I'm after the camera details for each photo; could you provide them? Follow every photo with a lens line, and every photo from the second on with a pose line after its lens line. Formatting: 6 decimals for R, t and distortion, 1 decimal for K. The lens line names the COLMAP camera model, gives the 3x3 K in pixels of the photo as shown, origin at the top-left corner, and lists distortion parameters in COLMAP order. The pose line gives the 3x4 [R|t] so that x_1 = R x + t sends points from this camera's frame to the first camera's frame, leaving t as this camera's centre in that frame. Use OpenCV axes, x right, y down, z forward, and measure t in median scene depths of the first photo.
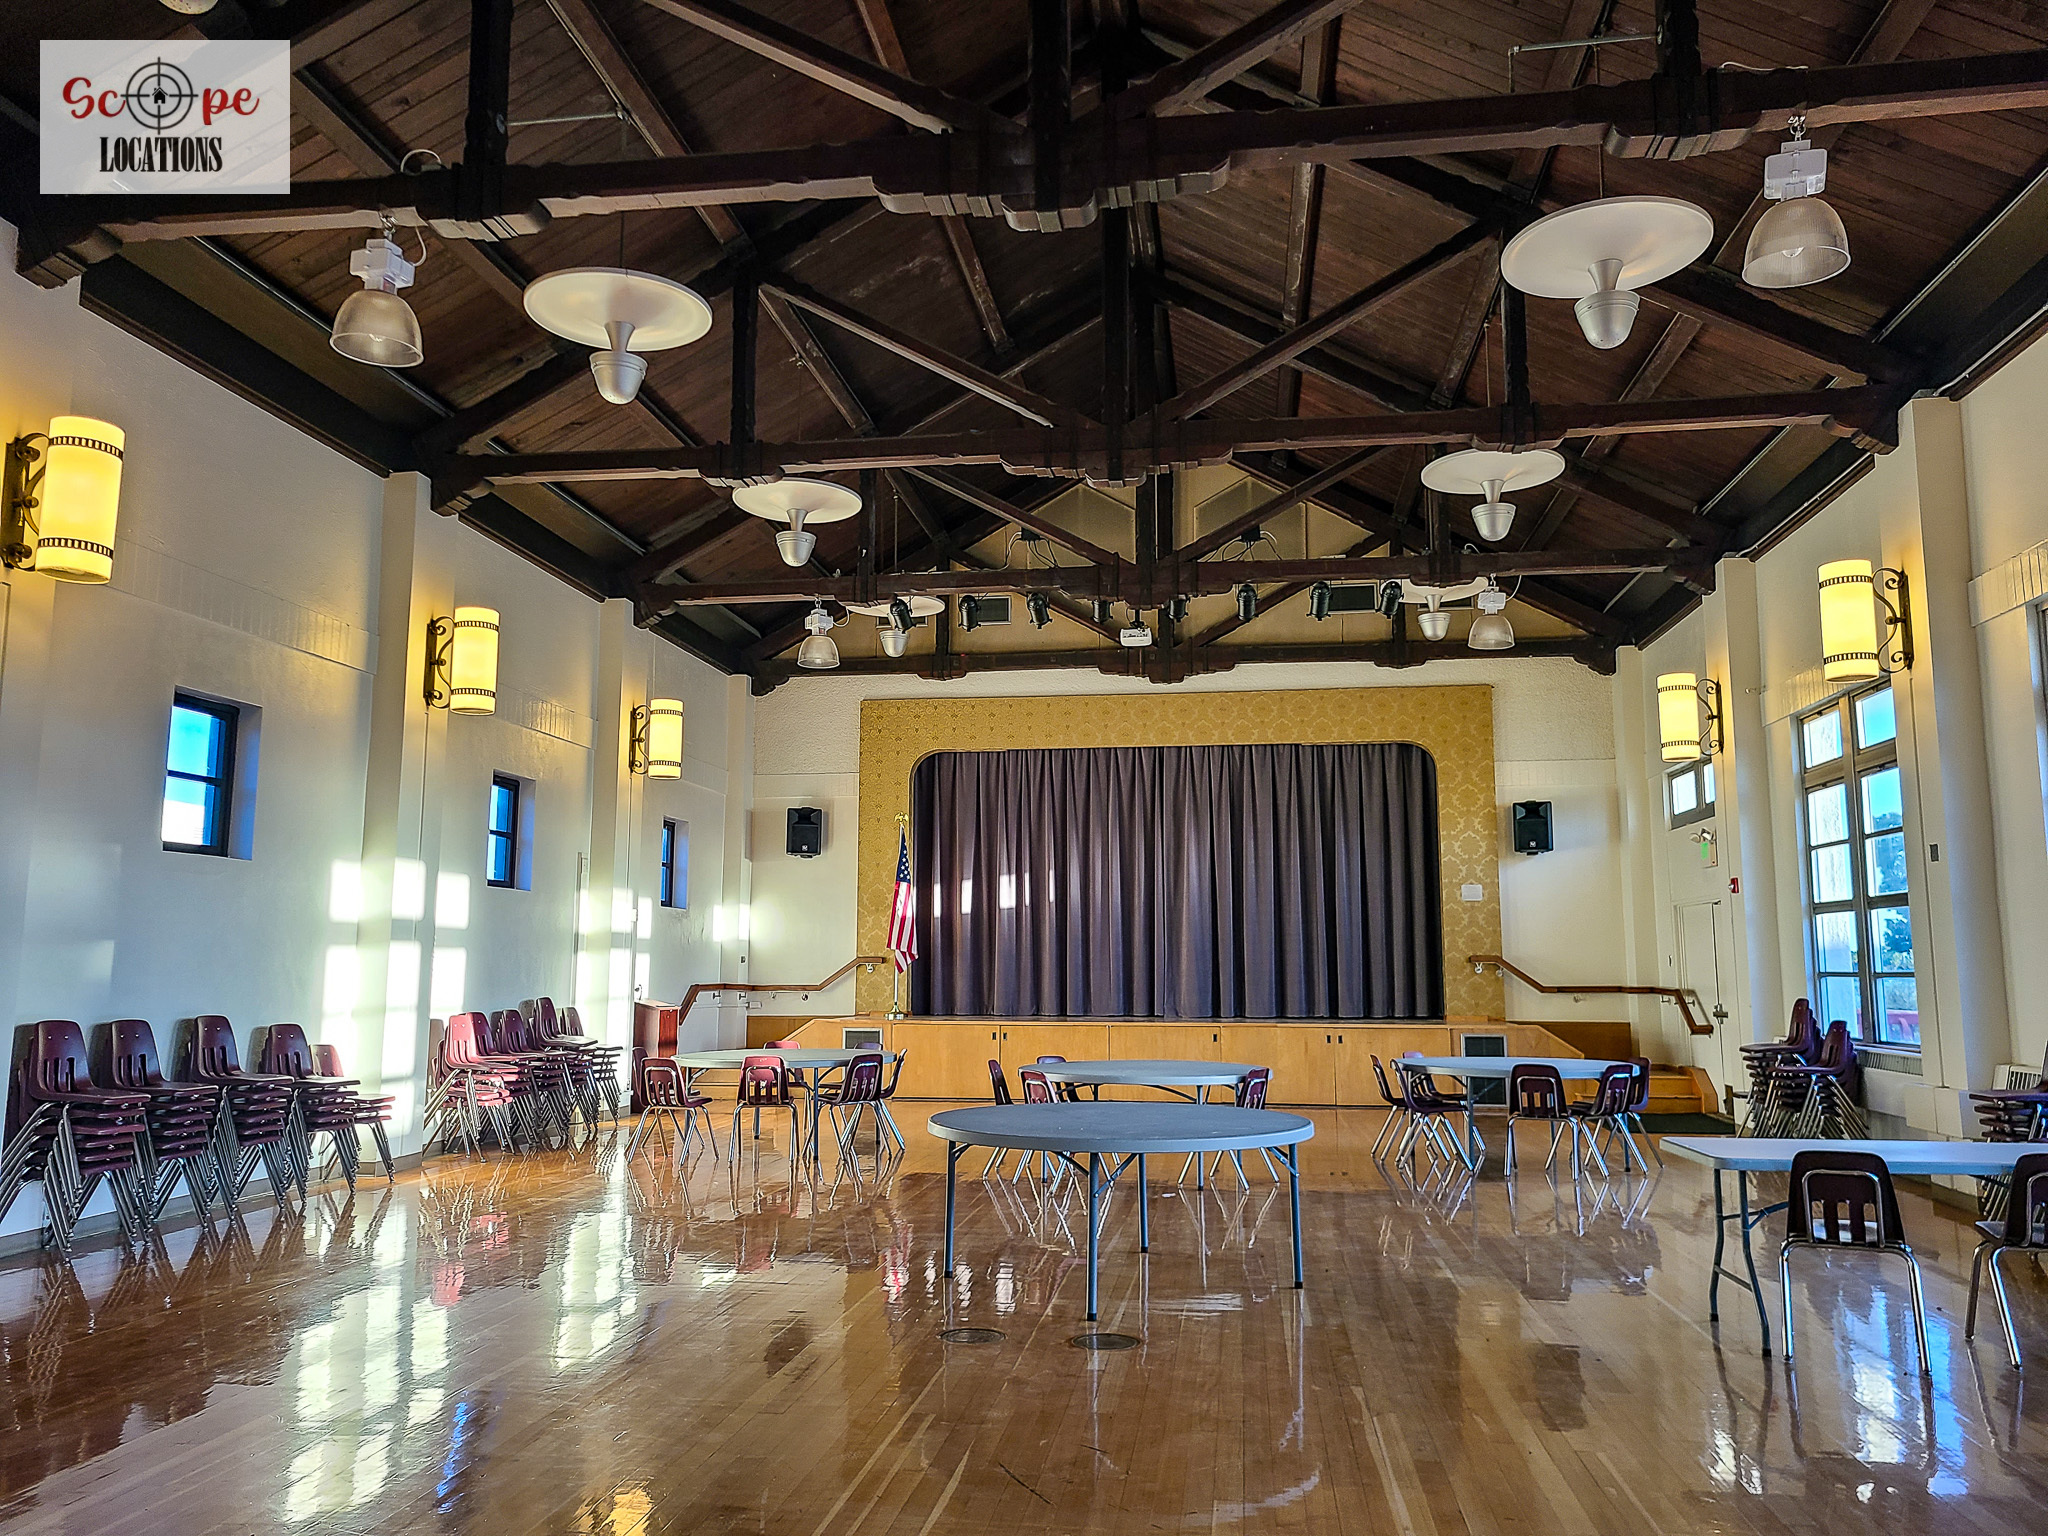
lens RADIAL K [[1505.3, 0, 1026.0], [0, 1505.3, 764.5], [0, 0, 1]] dist [0.012063, -0.006734]
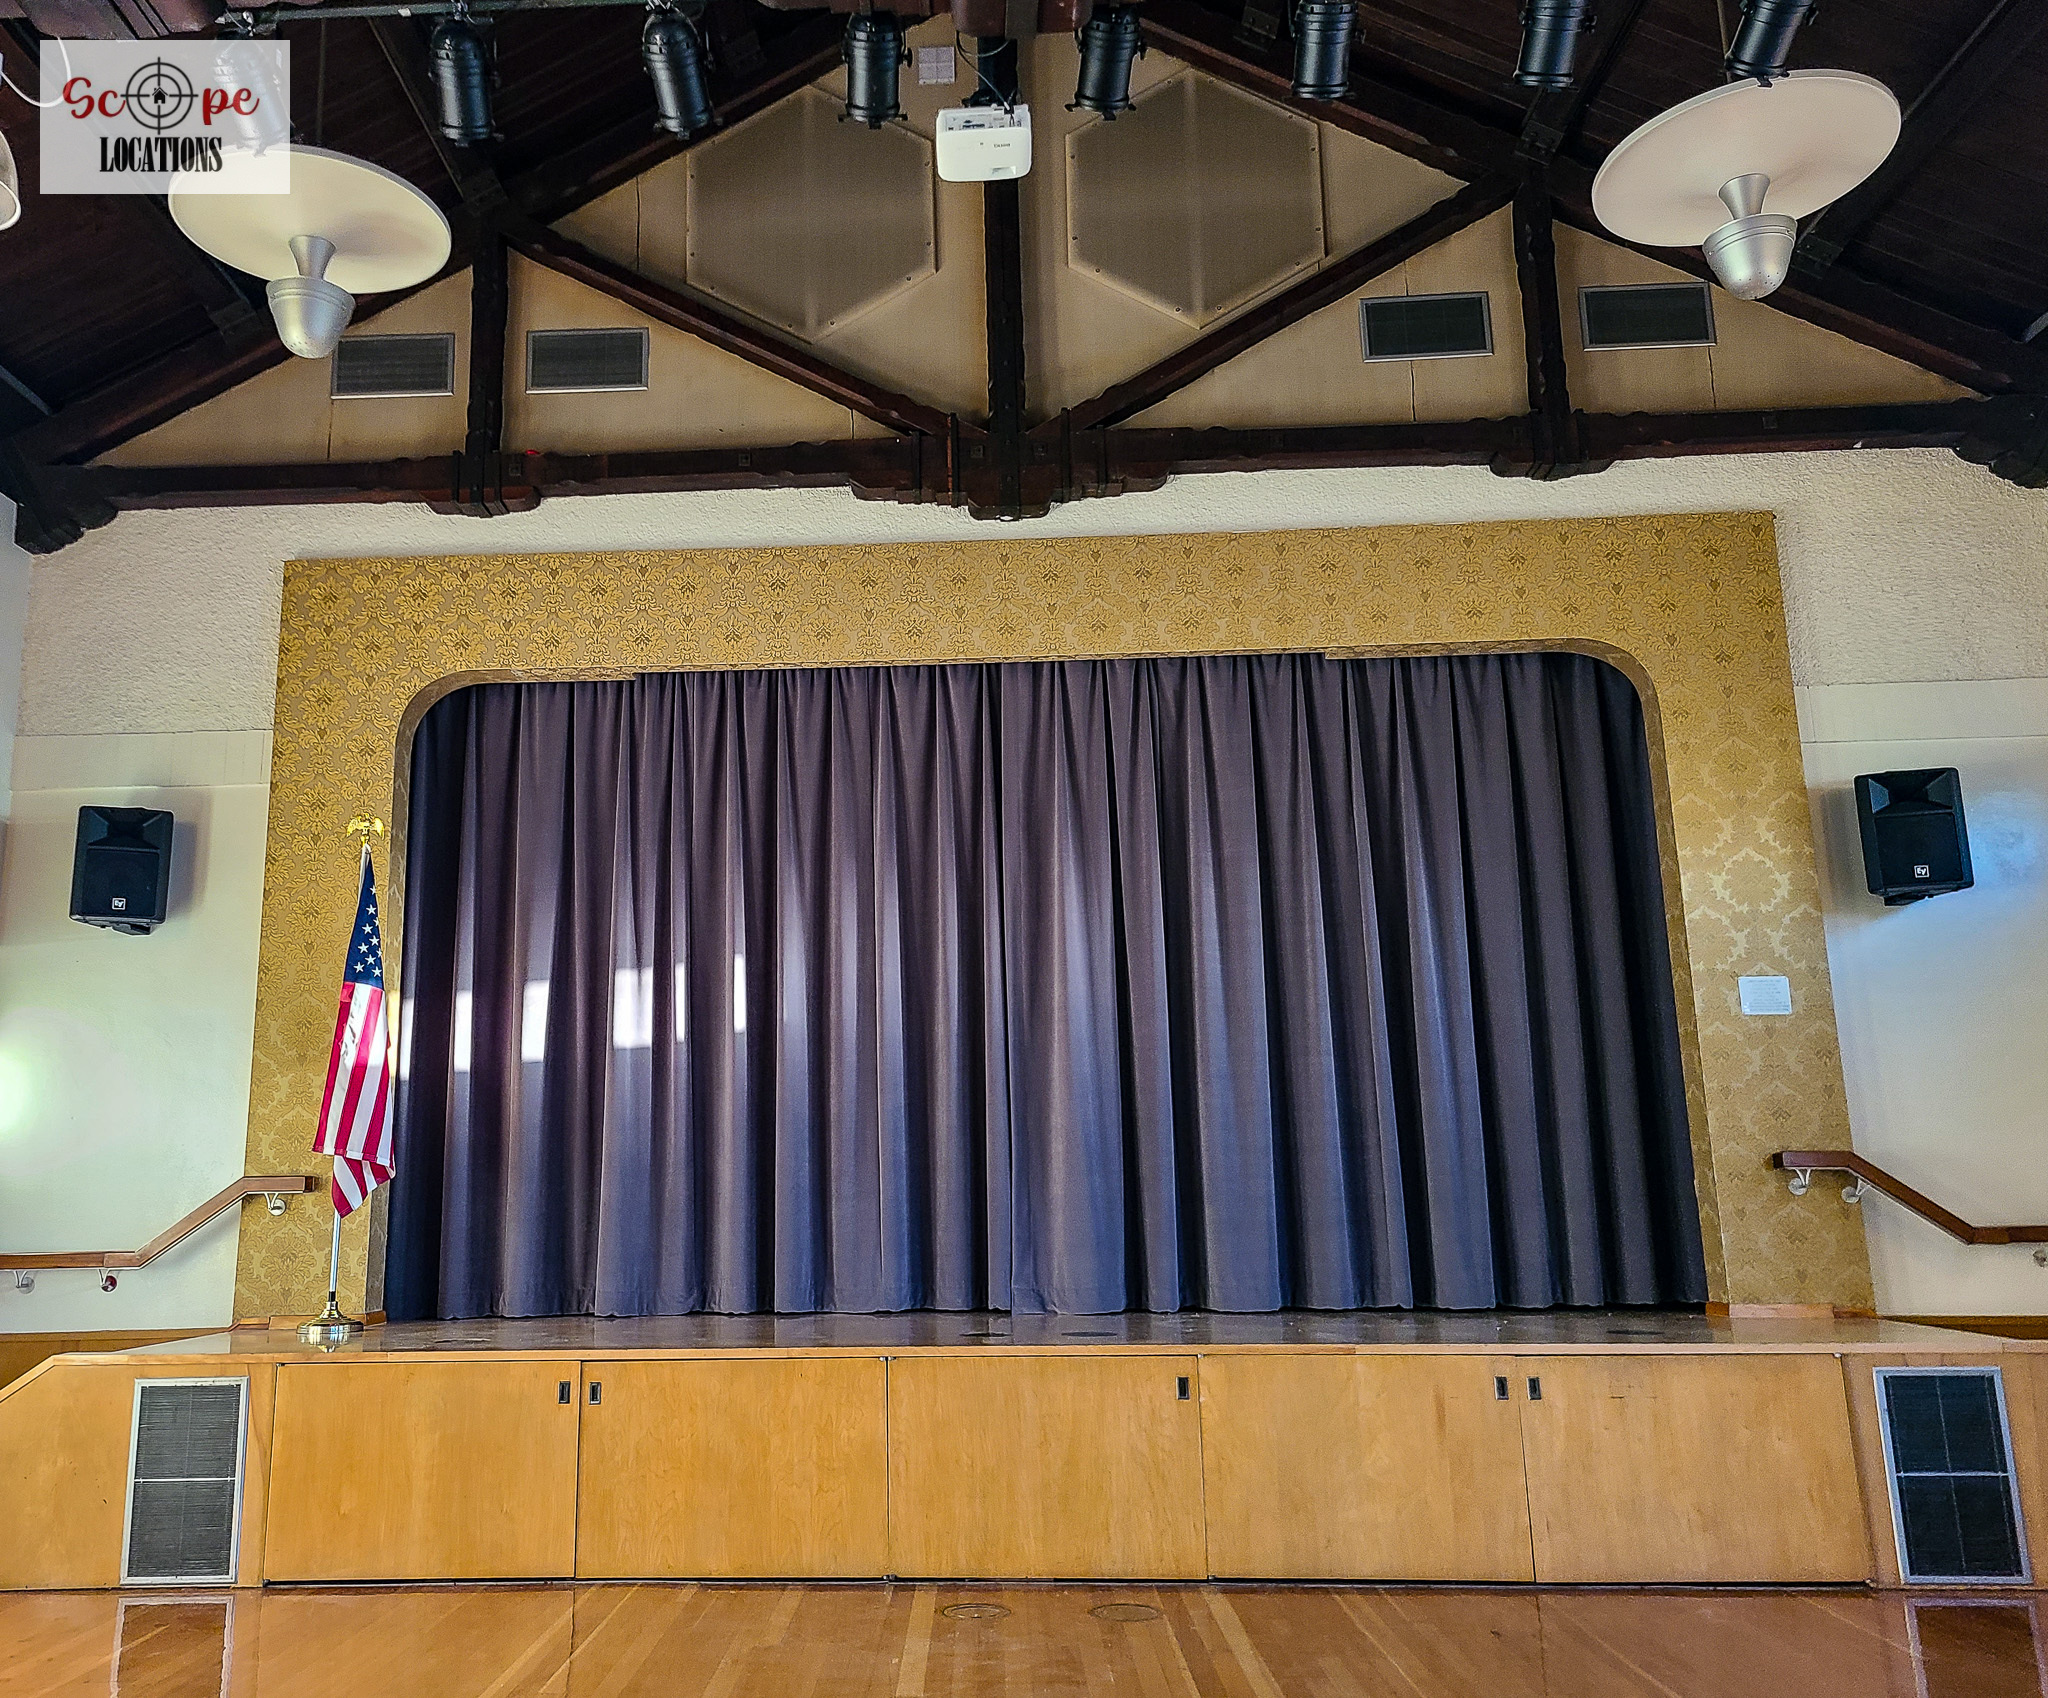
lens RADIAL K [[1738.7, 0, 899.7], [0, 1738.7, 814.6], [0, 0, 1]] dist [0.050826, -0.026785]
pose [[0.996072, 0.003782, 0.088465, 0.019788], [0.003215, 0.996884, -0.078810, 0.073059], [-0.088488, 0.078785, 0.992957, 0.543307]]
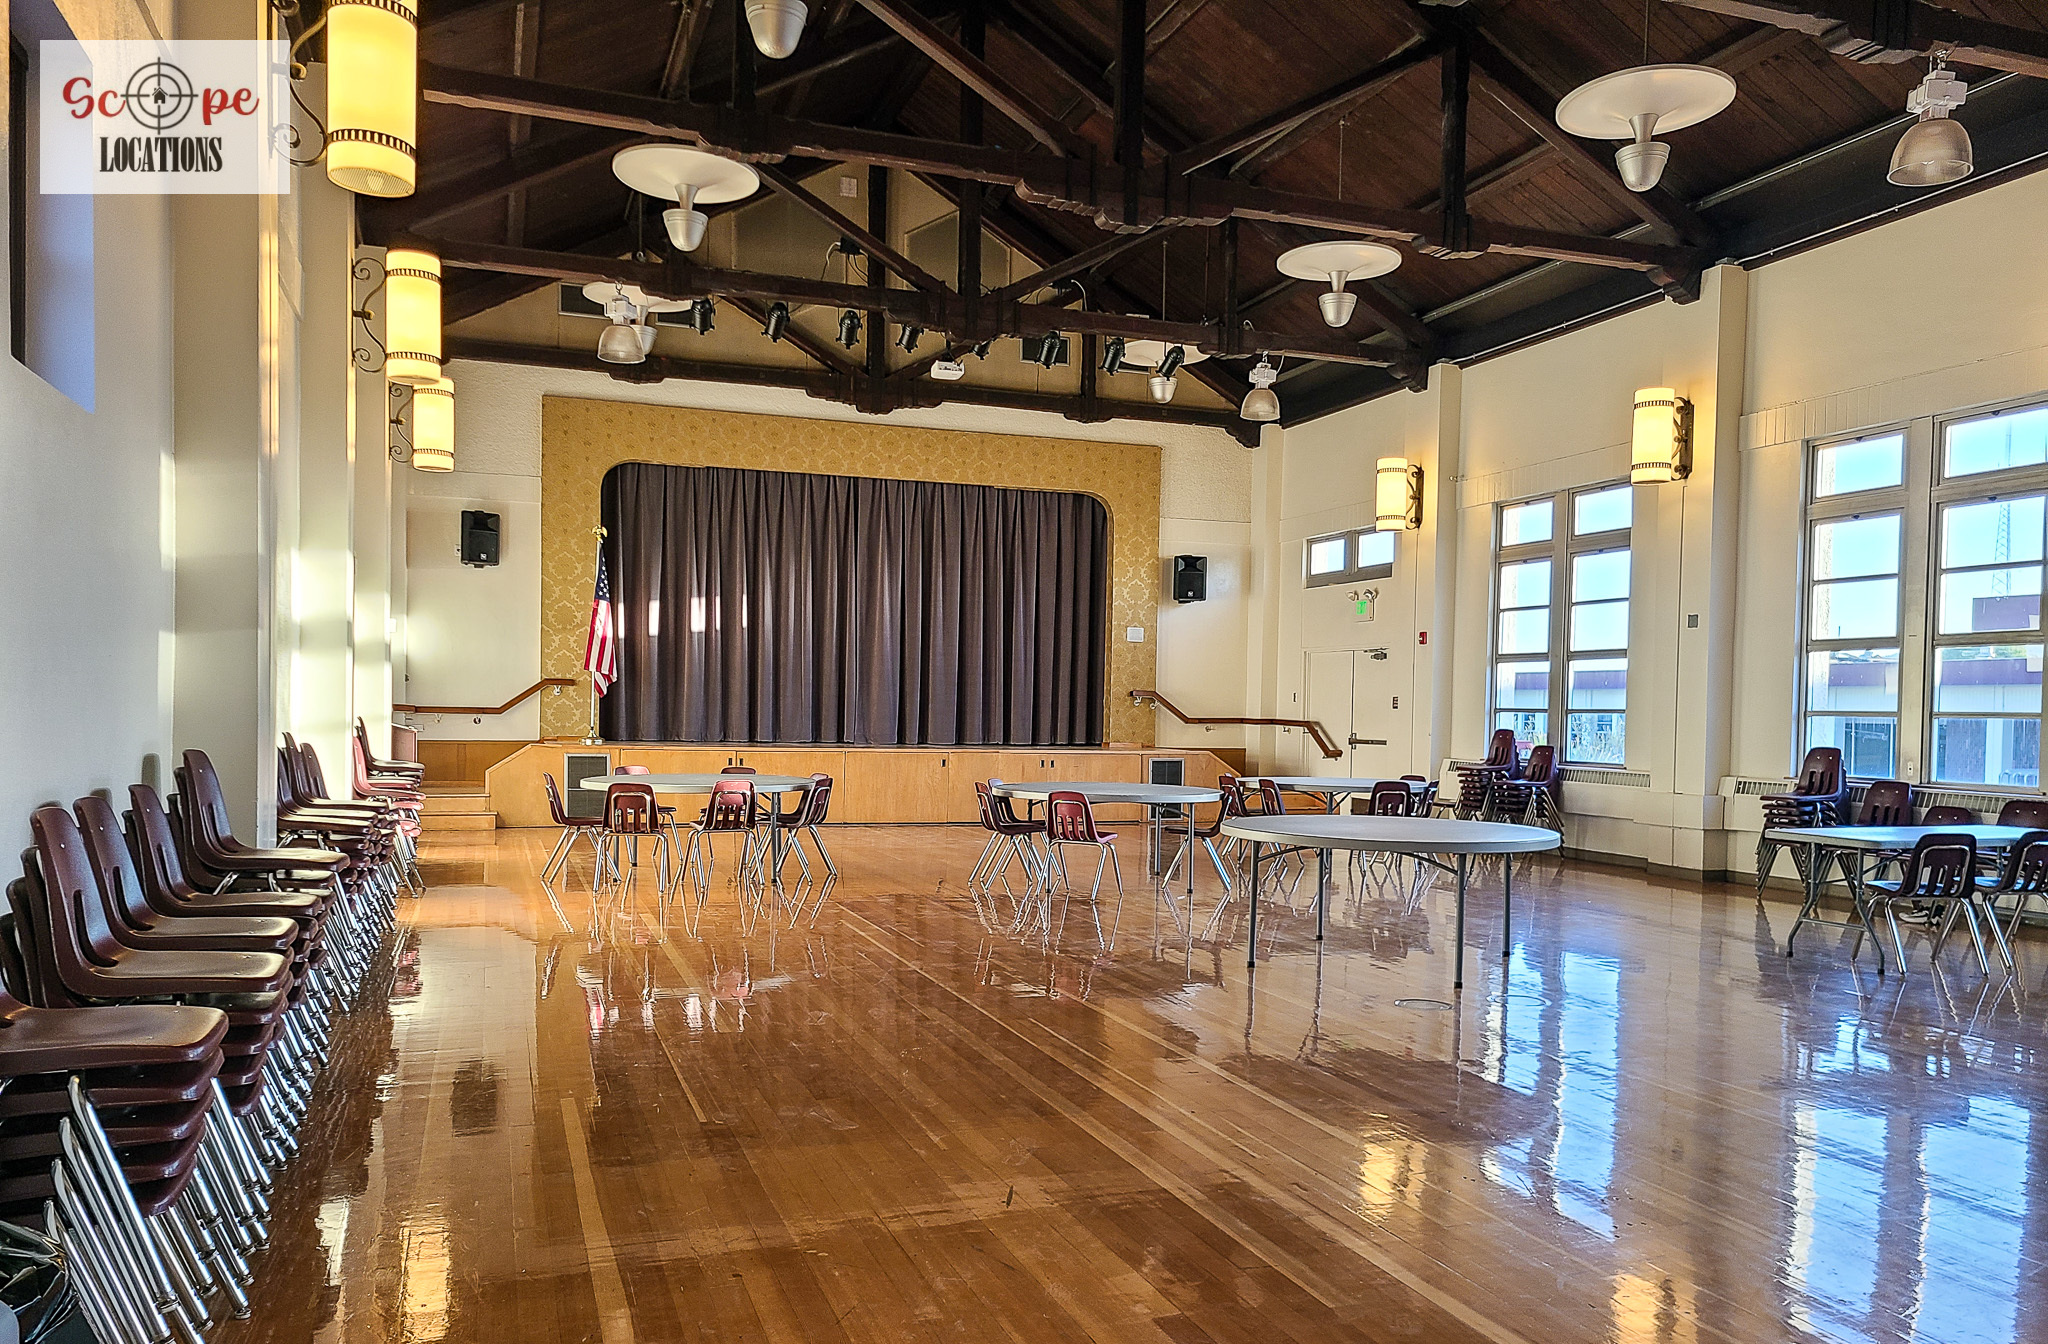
lens RADIAL K [[1502.9, 0, 1034.7], [0, 1502.9, 740.2], [0, 0, 1]] dist [0.030682, -0.007204]
pose [[0.885106, 0.004008, 0.465373, -0.289251], [-0.079139, 0.986696, 0.142018, 0.010121], [-0.458612, -0.162530, 0.873647, 0.046443]]
